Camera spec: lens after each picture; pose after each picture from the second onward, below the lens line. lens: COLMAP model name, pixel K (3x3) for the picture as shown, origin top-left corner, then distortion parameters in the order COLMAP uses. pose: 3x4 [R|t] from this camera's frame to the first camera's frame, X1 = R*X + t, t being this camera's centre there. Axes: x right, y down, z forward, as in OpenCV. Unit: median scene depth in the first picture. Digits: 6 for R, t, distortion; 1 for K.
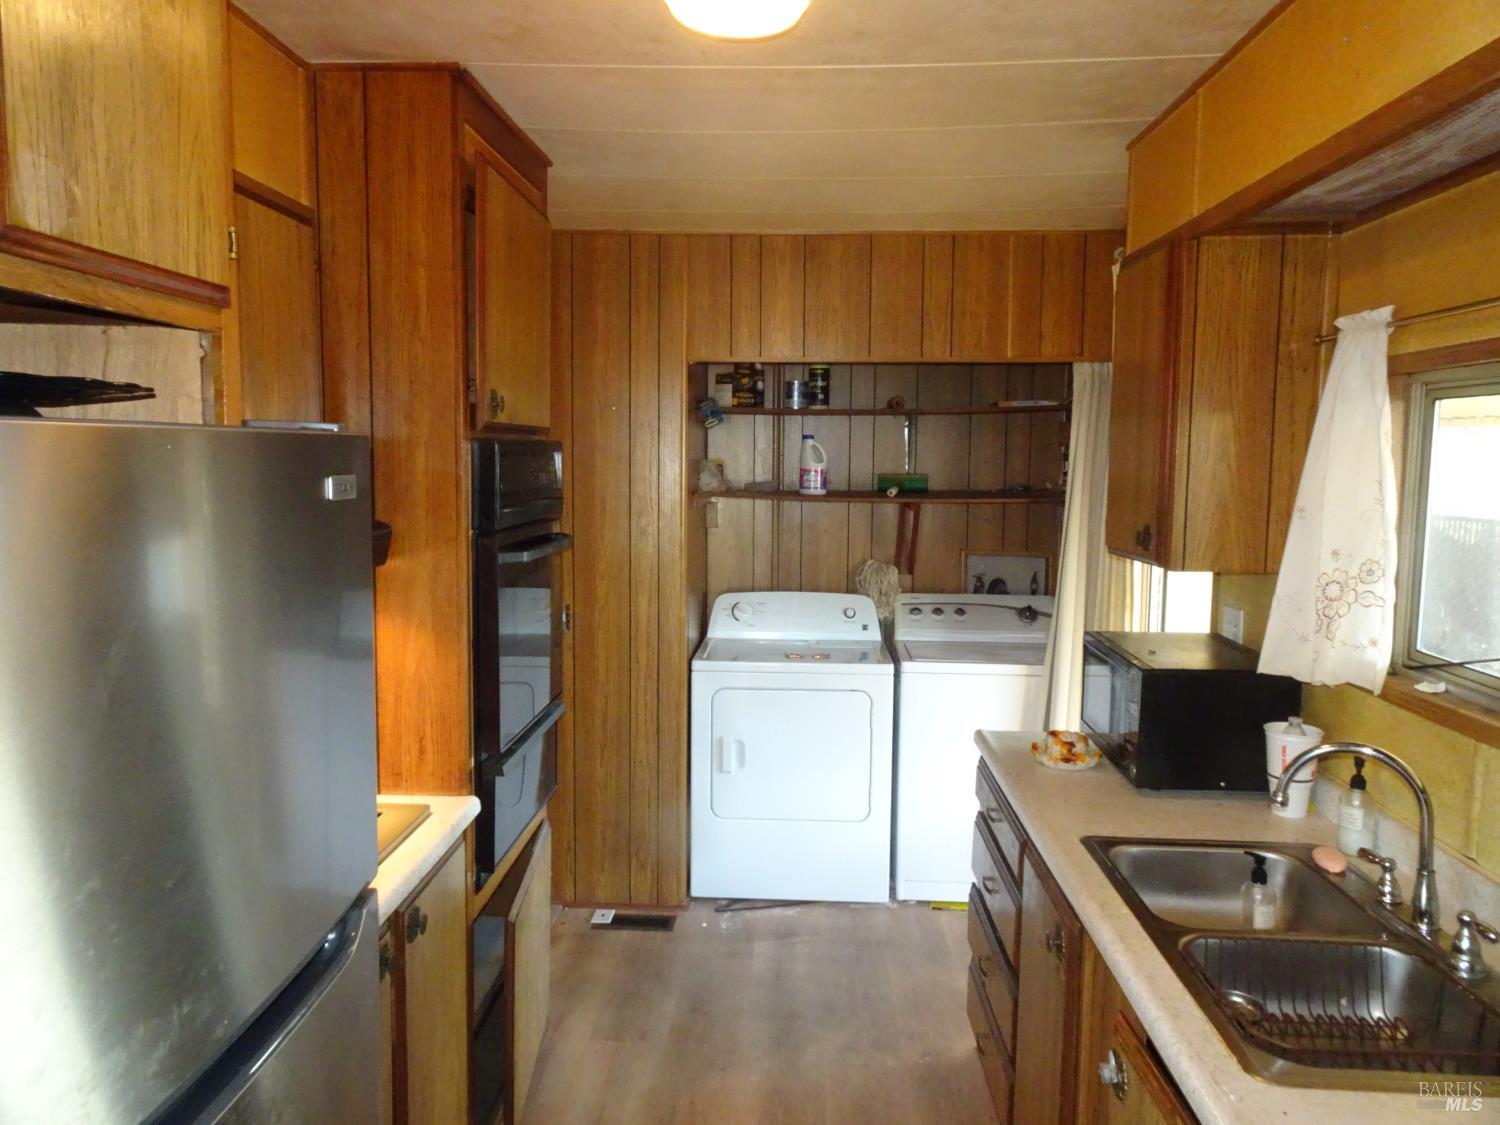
lens RADIAL K [[1063.0, 0, 750.0], [0, 1063.0, 562.5], [0, 0, 1]] dist [0.002850, -0.000274]
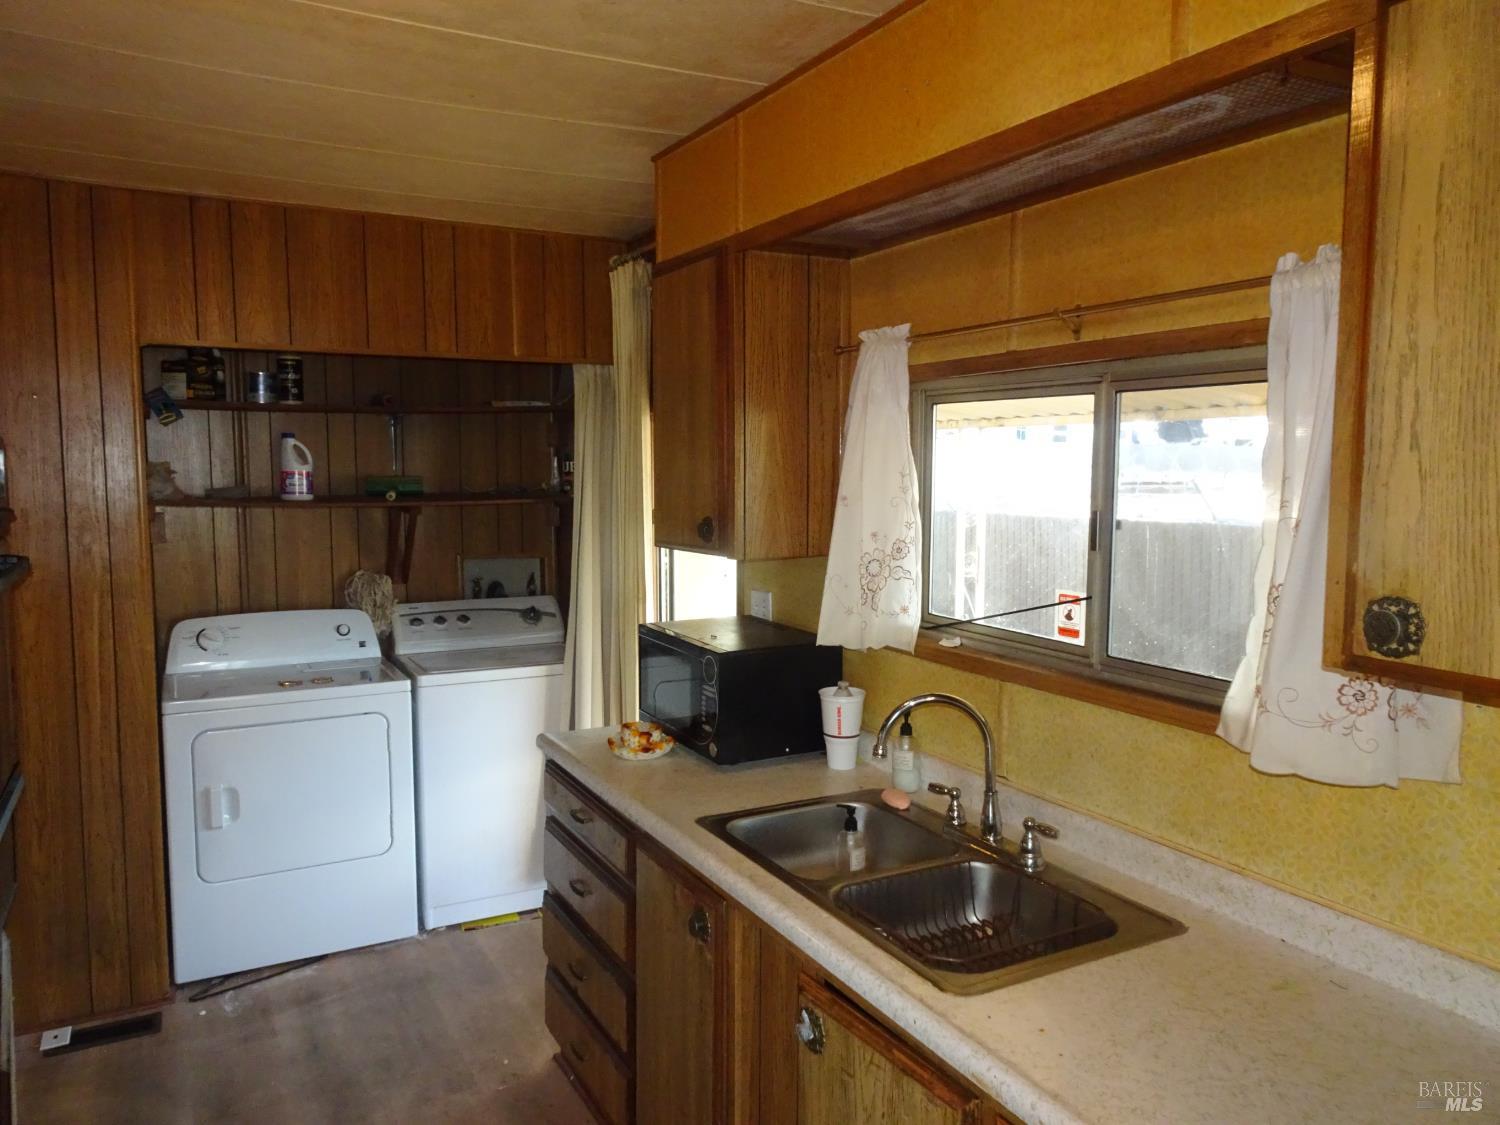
lens RADIAL K [[1063.0, 0, 750.0], [0, 1063.0, 562.5], [0, 0, 1]] dist [0.002850, -0.000274]
pose [[0.851811, -0.055159, 0.520937, -0.138689], [0.057959, 0.998259, 0.010928, 0.000423], [-0.520633, 0.020884, 0.853525, 0.070028]]
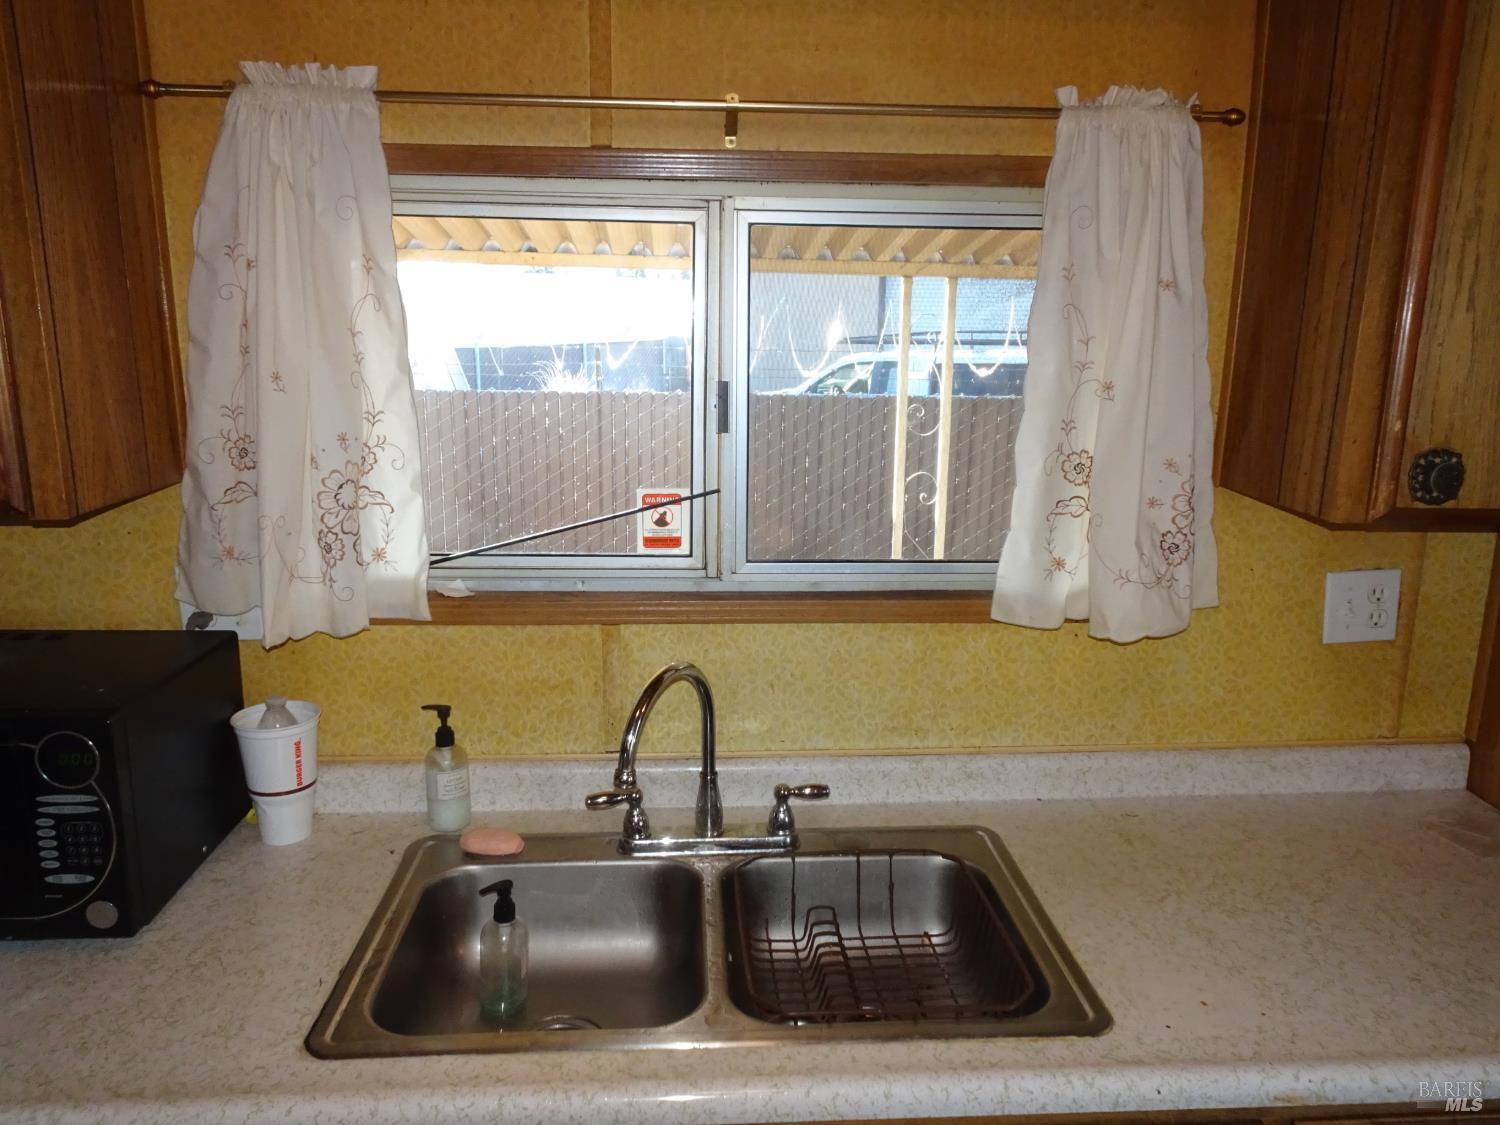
lens RADIAL K [[1063.0, 0, 750.0], [0, 1063.0, 562.5], [0, 0, 1]] dist [0.002850, -0.000274]
pose [[-0.113607, -0.225121, 0.967685, -0.122559], [0.088309, 0.967848, 0.235526, -0.056691], [-0.989593, 0.112212, -0.090074, 0.670866]]
